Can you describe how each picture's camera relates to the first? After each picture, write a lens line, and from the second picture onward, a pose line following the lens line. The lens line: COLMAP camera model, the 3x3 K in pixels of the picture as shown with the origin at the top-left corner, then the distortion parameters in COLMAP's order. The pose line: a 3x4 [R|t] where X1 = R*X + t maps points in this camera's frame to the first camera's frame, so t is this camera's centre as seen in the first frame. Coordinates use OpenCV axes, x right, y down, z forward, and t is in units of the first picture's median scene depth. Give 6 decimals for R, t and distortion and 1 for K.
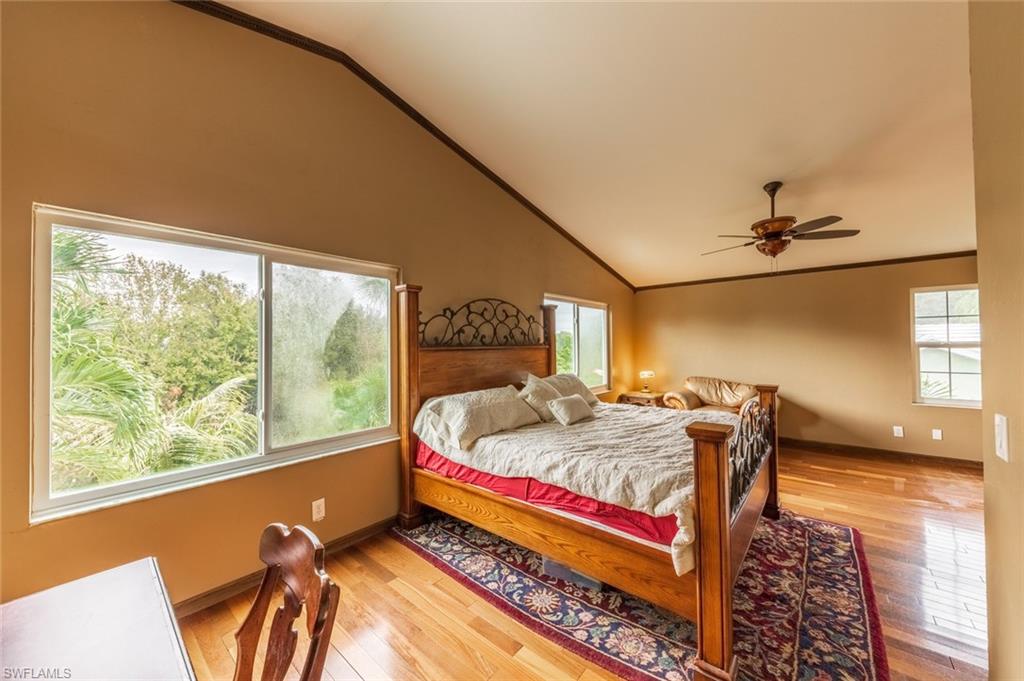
lens RADIAL K [[371.4, 0, 512.0], [0, 371.4, 340.5], [0, 0, 1]] dist [-0.000034, -0.000064]
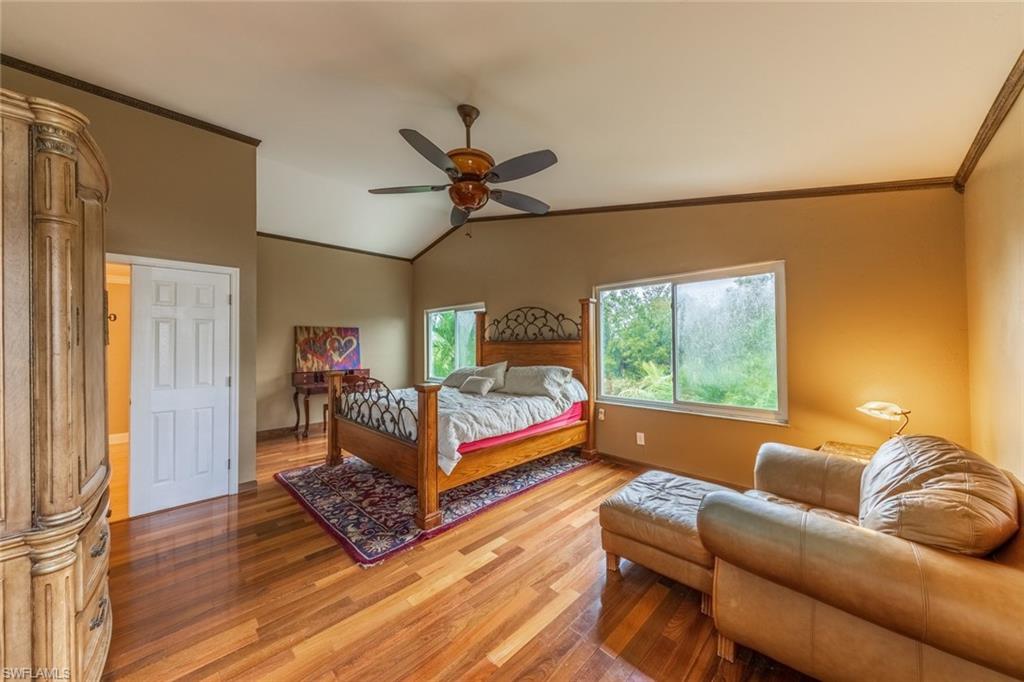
lens RADIAL K [[350.7, 0, 513.9], [0, 350.7, 338.7], [0, 0, 1]] dist [0.013606, -0.004599]
pose [[-0.077569, -0.012214, -0.996912, 1.635654], [0.017608, 0.999752, -0.013619, 0.029642], [0.996831, -0.018610, -0.077335, 1.359915]]
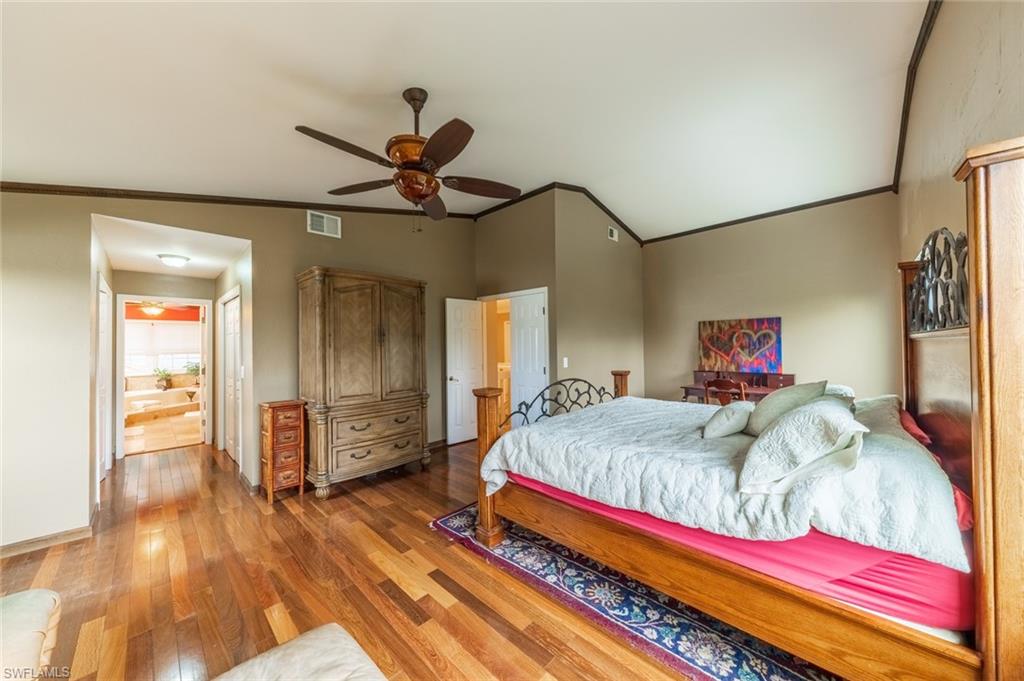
lens RADIAL K [[350.7, 0, 513.9], [0, 350.7, 338.2], [0, 0, 1]] dist [0.013606, -0.004599]
pose [[-0.998026, 0.020545, 0.059340, 0.621415], [0.018687, 0.999323, -0.031692, 0.038997], [-0.059951, -0.030520, -0.997735, 1.912534]]
